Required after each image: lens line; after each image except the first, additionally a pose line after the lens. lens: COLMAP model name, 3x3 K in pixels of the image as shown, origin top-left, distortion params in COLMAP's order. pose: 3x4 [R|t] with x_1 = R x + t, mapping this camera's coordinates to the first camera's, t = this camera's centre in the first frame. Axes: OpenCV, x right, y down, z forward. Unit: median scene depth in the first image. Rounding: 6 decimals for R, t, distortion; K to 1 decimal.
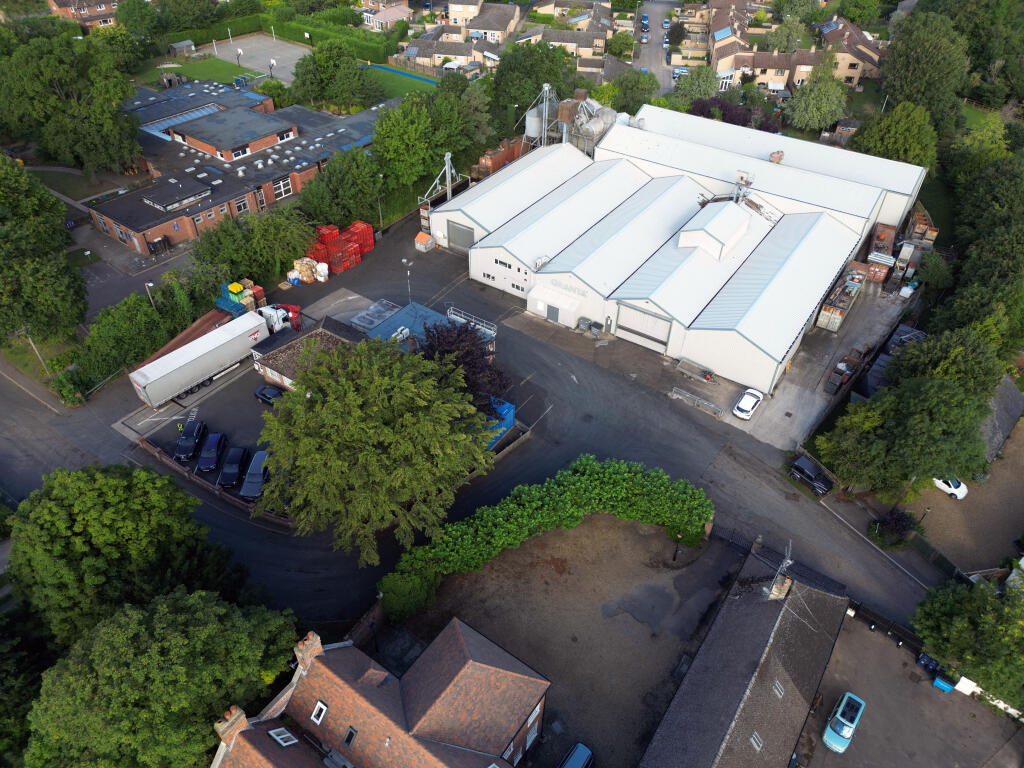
lens RADIAL K [[720.4, 0, 512.0], [0, 720.4, 384.0], [0, 0, 1]] dist [0.095756, -0.102025]
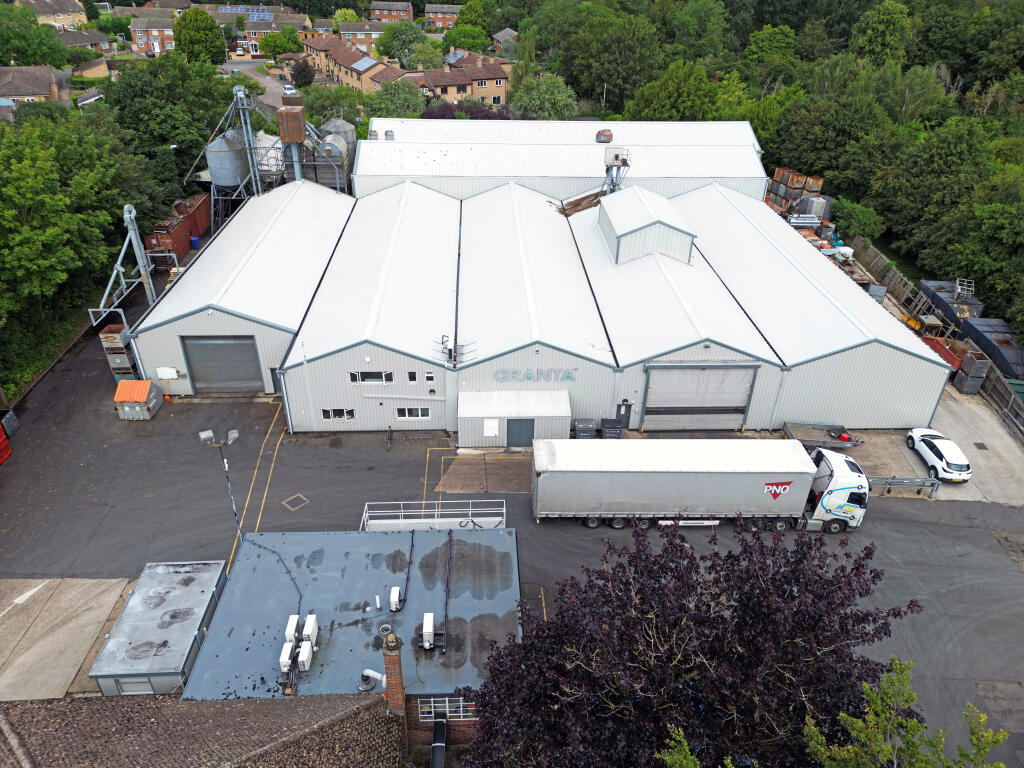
lens RADIAL K [[713.2, 0, 512.0], [0, 713.2, 384.0], [0, 0, 1]] dist [0.080525, -0.078614]
pose [[0.799618, -0.315630, 0.510871, -0.169792], [0.383877, 0.922875, -0.030670, -0.106050], [-0.461790, 0.220636, 0.859110, 0.525963]]
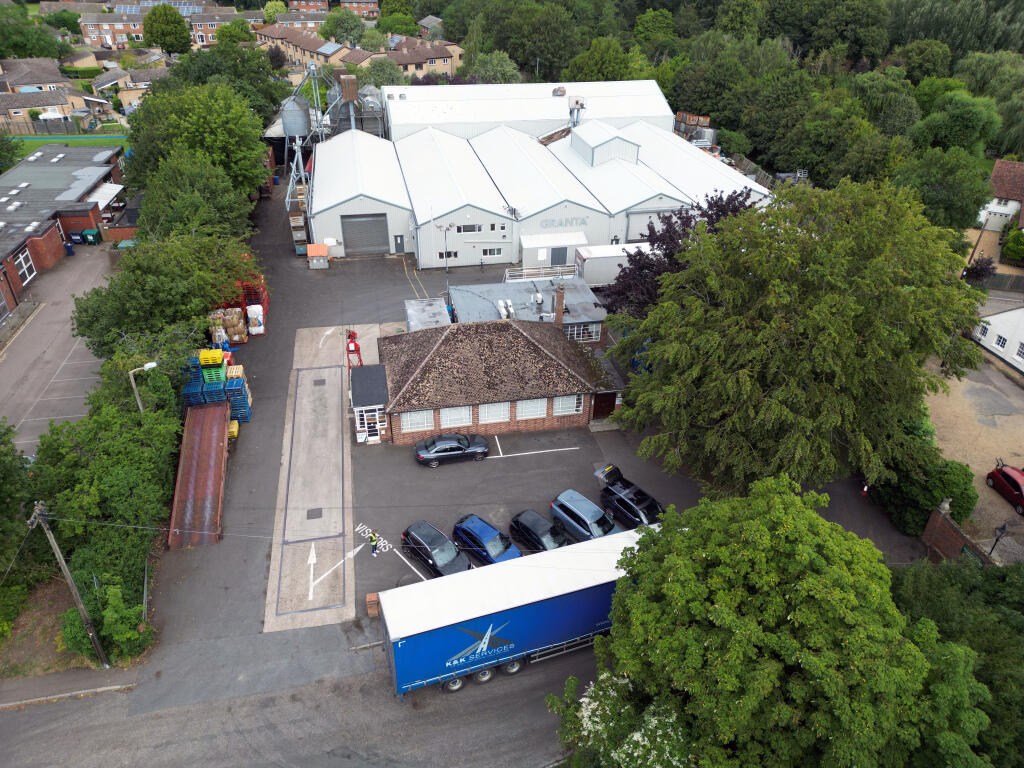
lens RADIAL K [[720.4, 0, 512.0], [0, 720.4, 384.0], [0, 0, 1]] dist [0.095756, -0.102025]
pose [[0.692211, -0.387749, 0.608683, -0.499423], [0.464018, 0.885088, 0.036132, -0.021304], [-0.552749, 0.257429, 0.792590, 0.368696]]
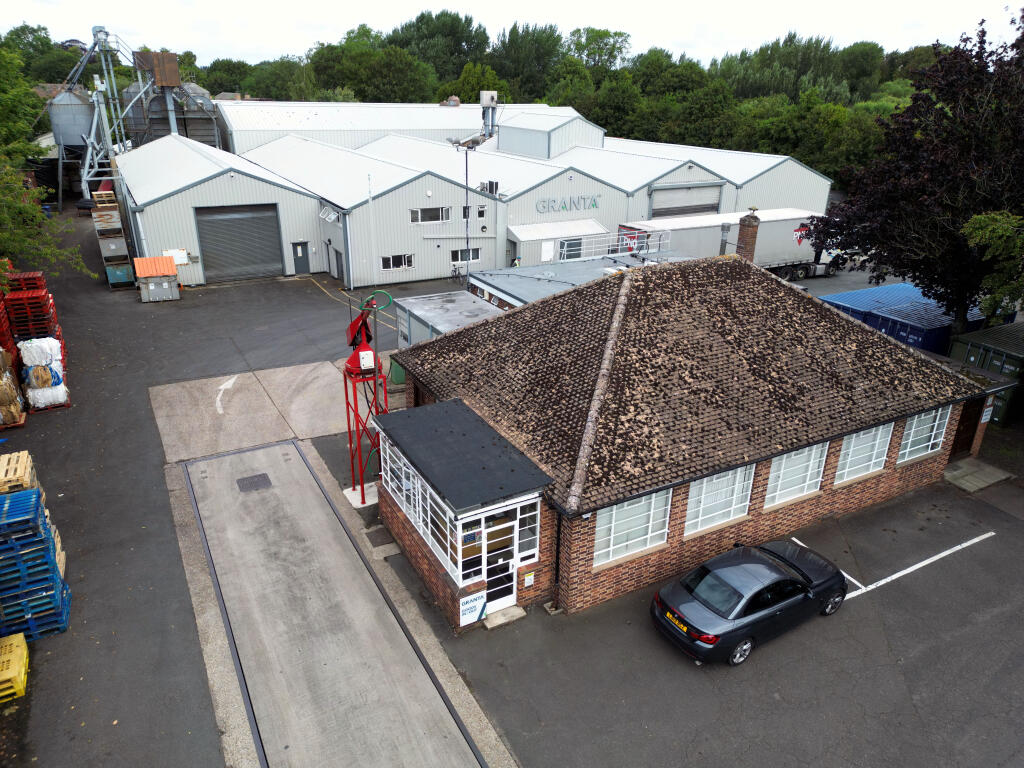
lens RADIAL K [[721.8, 0, 512.0], [0, 721.8, 384.0], [0, 0, 1]] dist [0.044498, -0.004028]
pose [[0.447546, -0.349613, 0.823088, -0.394984], [0.569534, 0.821039, 0.039065, -0.059726], [-0.689445, 0.451293, 0.566569, 0.703435]]
